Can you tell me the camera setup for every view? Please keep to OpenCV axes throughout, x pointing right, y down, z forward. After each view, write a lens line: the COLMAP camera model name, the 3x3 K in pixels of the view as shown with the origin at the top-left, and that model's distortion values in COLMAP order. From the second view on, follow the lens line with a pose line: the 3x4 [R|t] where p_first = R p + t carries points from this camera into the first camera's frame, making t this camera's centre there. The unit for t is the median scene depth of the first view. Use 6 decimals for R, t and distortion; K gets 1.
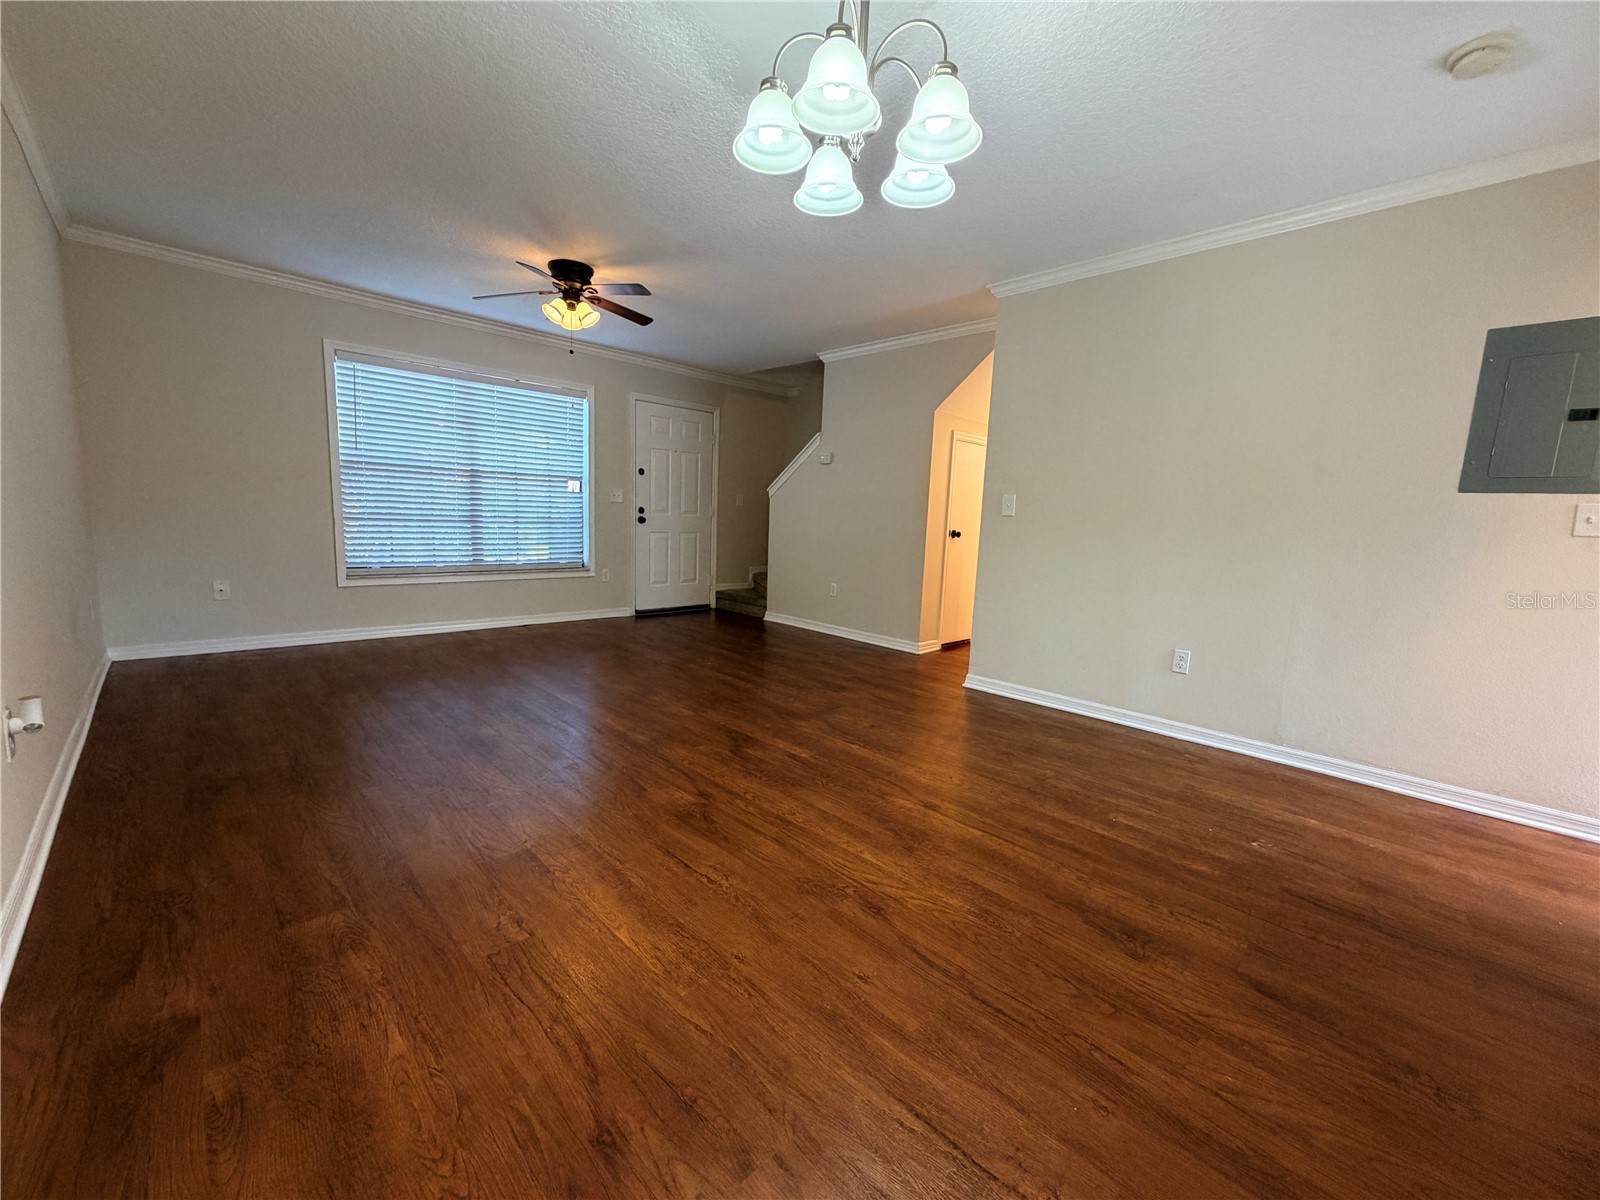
lens RADIAL K [[636.6, 0, 794.9], [0, 636.6, 600.6], [0, 0, 1]] dist [0.000250, 0.000104]
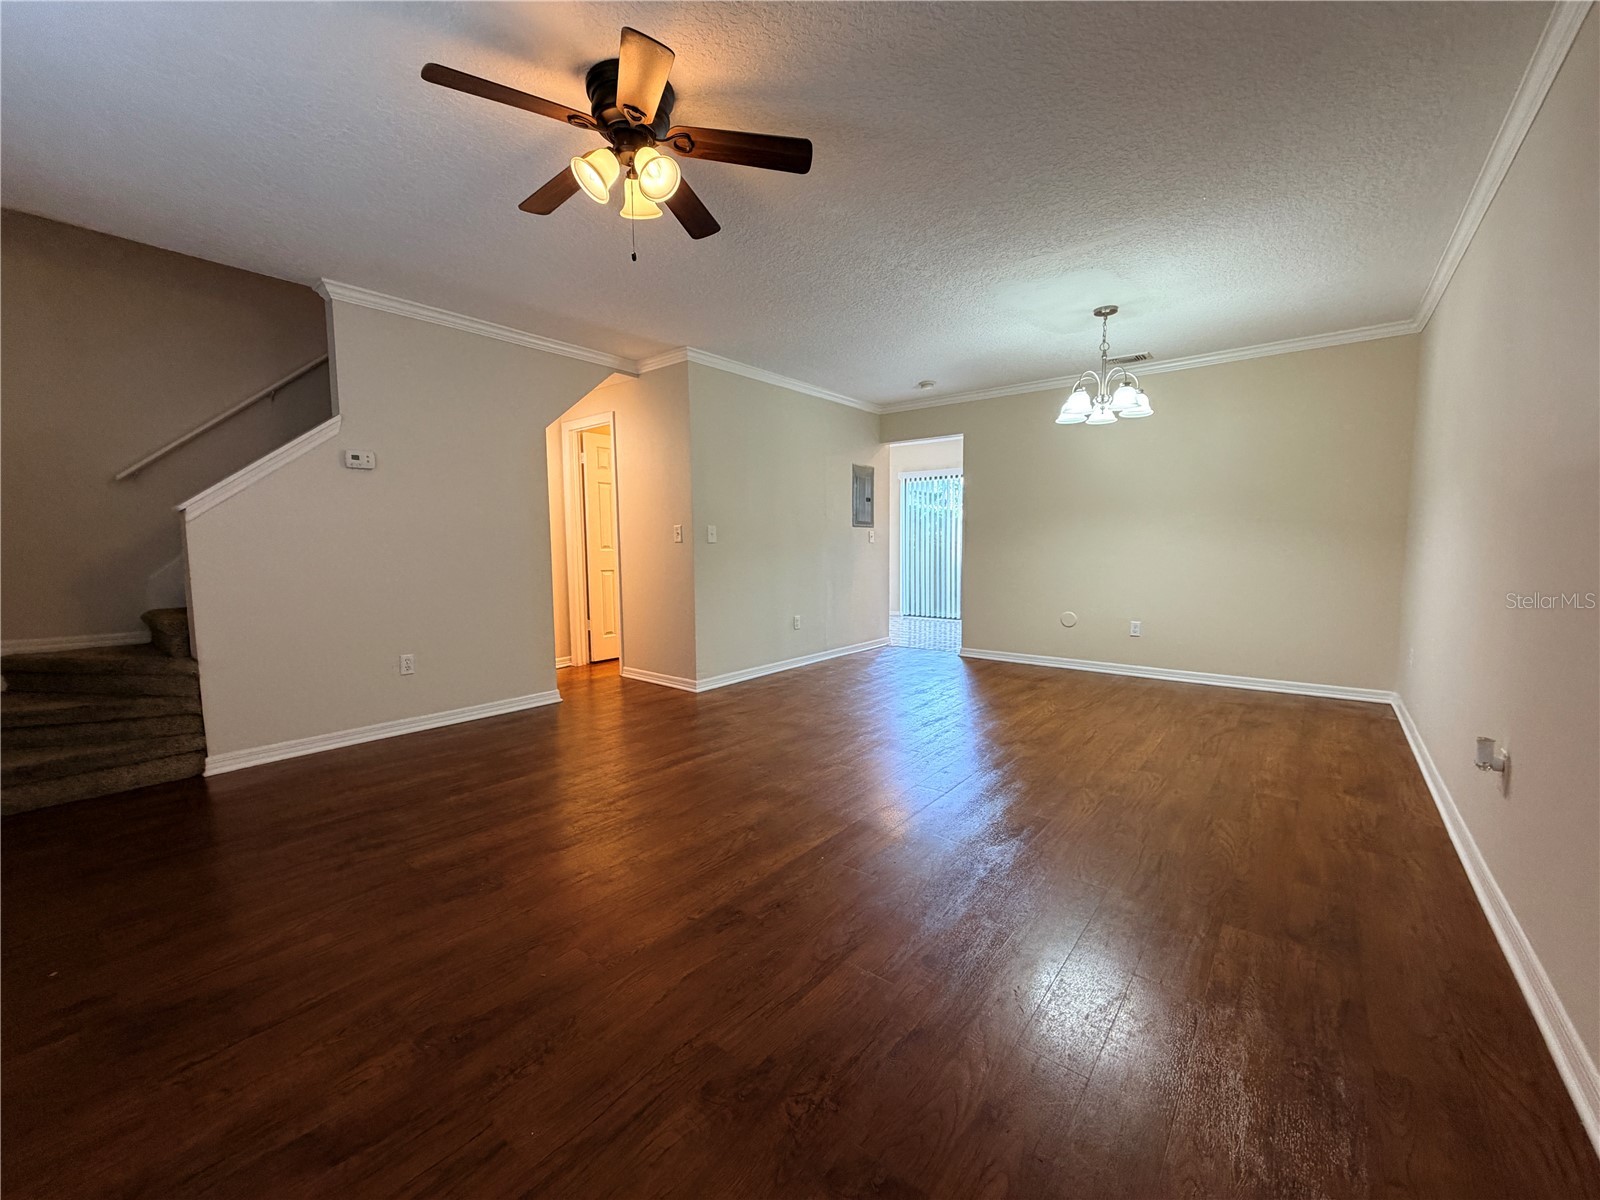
lens RADIAL K [[636.6, 0, 794.9], [0, 636.6, 600.6], [0, 0, 1]] dist [0.000250, 0.000104]
pose [[-0.116080, -0.128682, 0.984869, -0.917152], [0.135306, 0.980279, 0.144030, -0.179171], [-0.983980, 0.149978, -0.096380, 0.977365]]
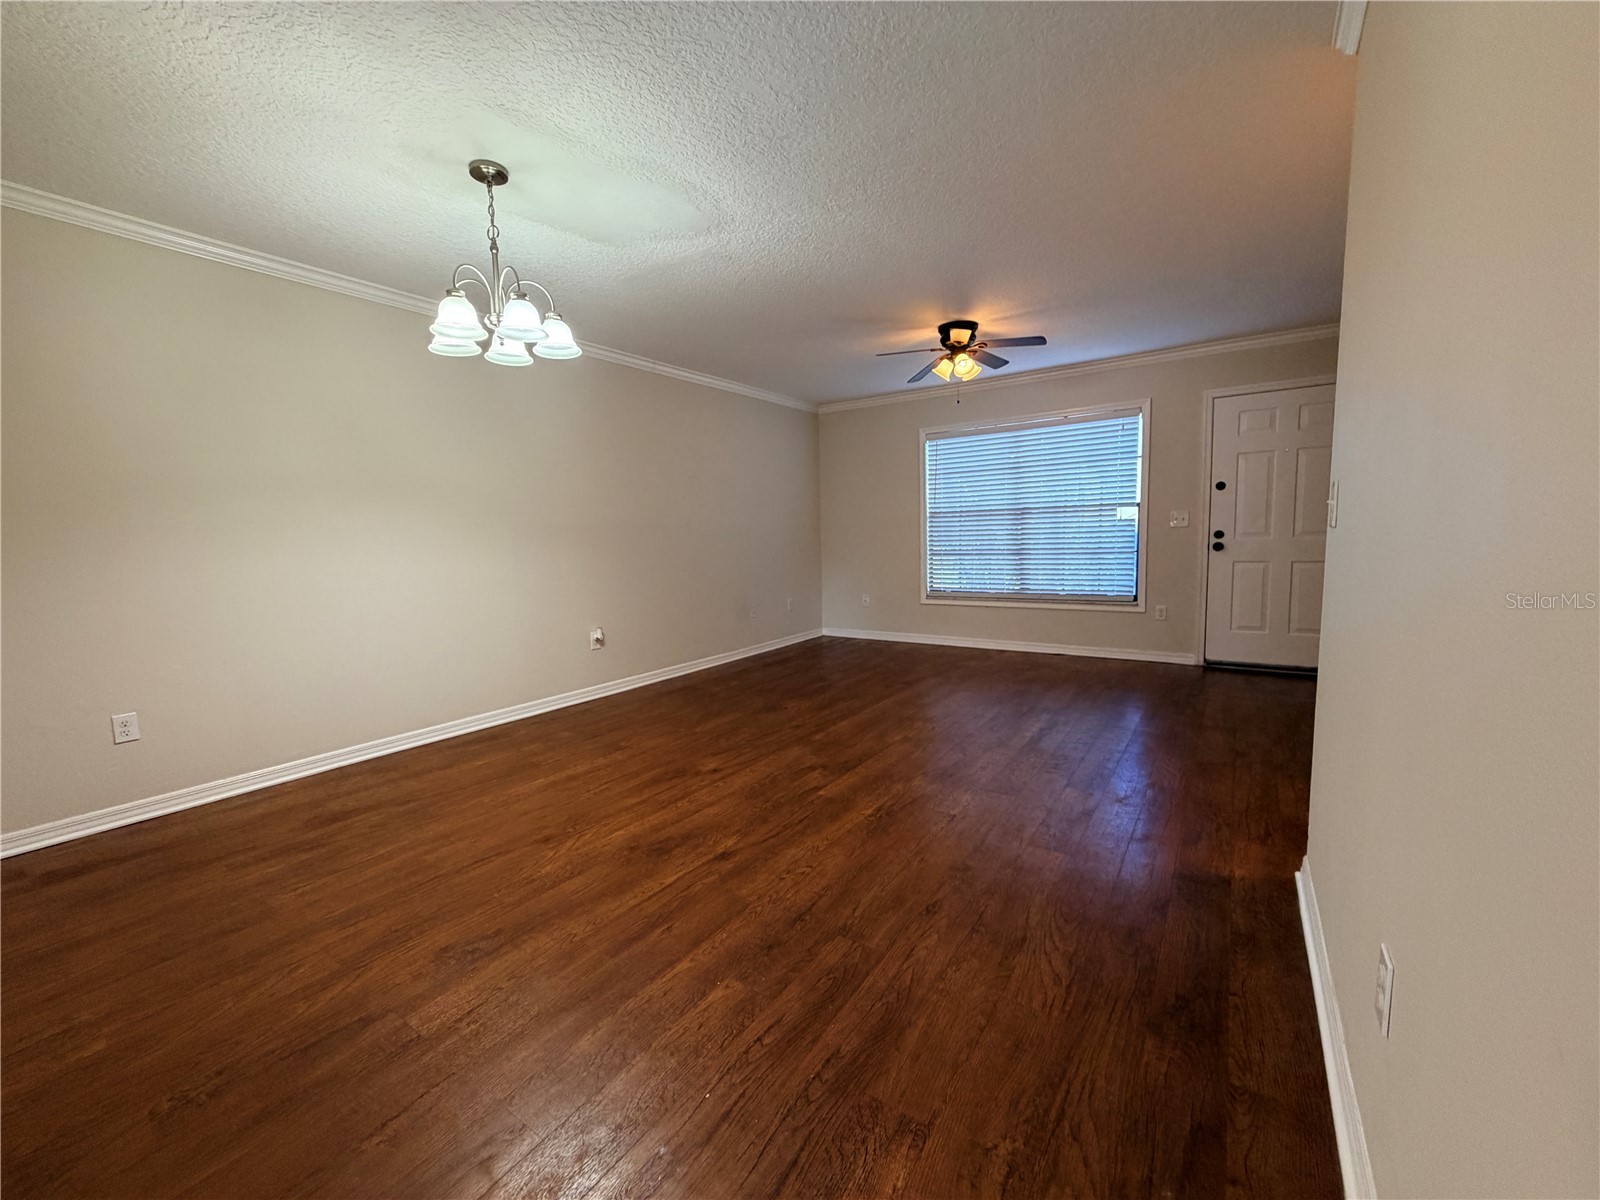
lens RADIAL K [[636.6, 0, 794.9], [0, 636.6, 600.6], [0, 0, 1]] dist [0.000250, 0.000104]
pose [[0.195191, 0.052363, -0.979366, 0.700218], [-0.095751, 0.994821, 0.034106, -0.059357], [0.976080, 0.087118, 0.199194, 0.542168]]
